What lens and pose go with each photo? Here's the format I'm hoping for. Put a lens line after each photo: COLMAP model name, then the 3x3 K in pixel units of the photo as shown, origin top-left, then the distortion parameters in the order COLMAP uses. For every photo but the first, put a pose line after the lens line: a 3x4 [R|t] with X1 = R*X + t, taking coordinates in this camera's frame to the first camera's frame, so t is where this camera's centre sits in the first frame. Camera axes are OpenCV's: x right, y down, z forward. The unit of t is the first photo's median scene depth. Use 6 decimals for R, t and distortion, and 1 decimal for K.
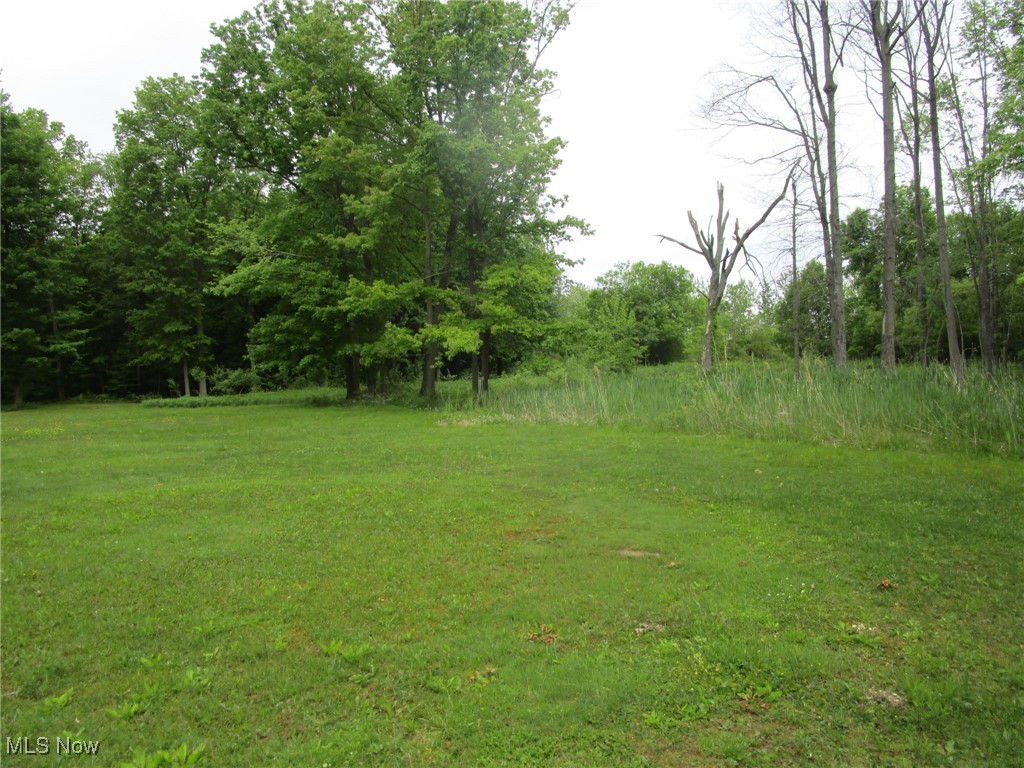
lens RADIAL K [[723.2, 0, 508.8], [0, 723.2, 384.3], [0, 0, 1]] dist [-0.037655, 0.005523]
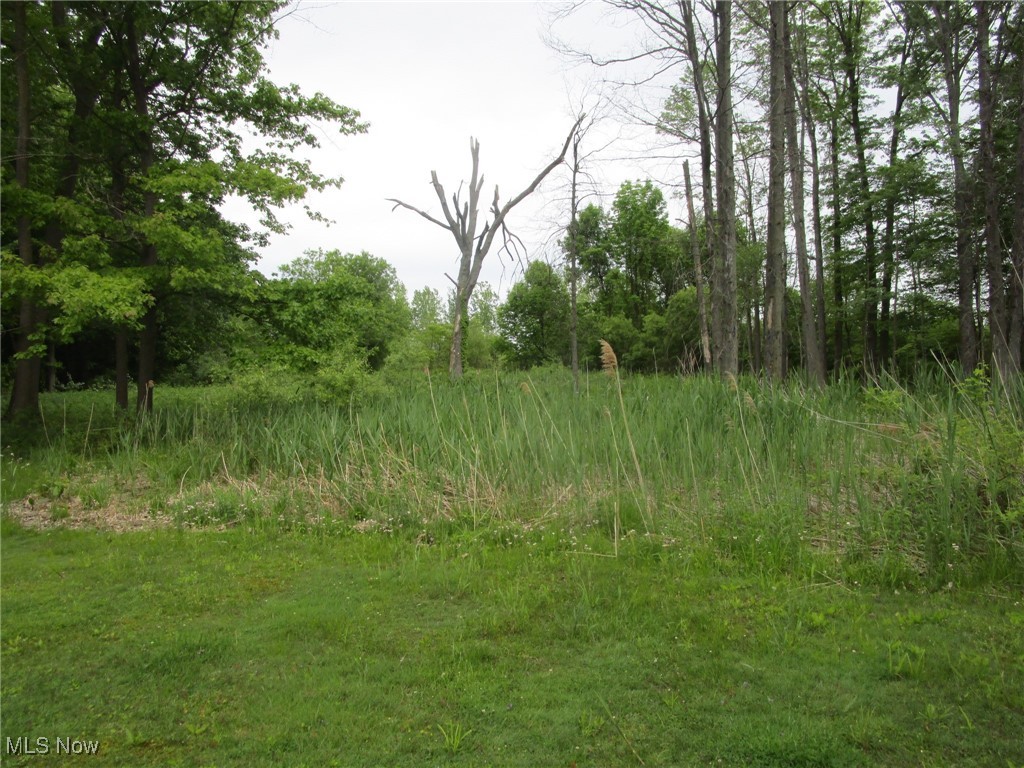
lens RADIAL K [[723.2, 0, 508.8], [0, 723.2, 384.3], [0, 0, 1]] dist [-0.037655, 0.005523]
pose [[0.893760, 0.008878, 0.448457, -0.021130], [-0.001265, 0.999850, -0.017273, -0.000433], [-0.448543, 0.014871, 0.893637, 0.290767]]
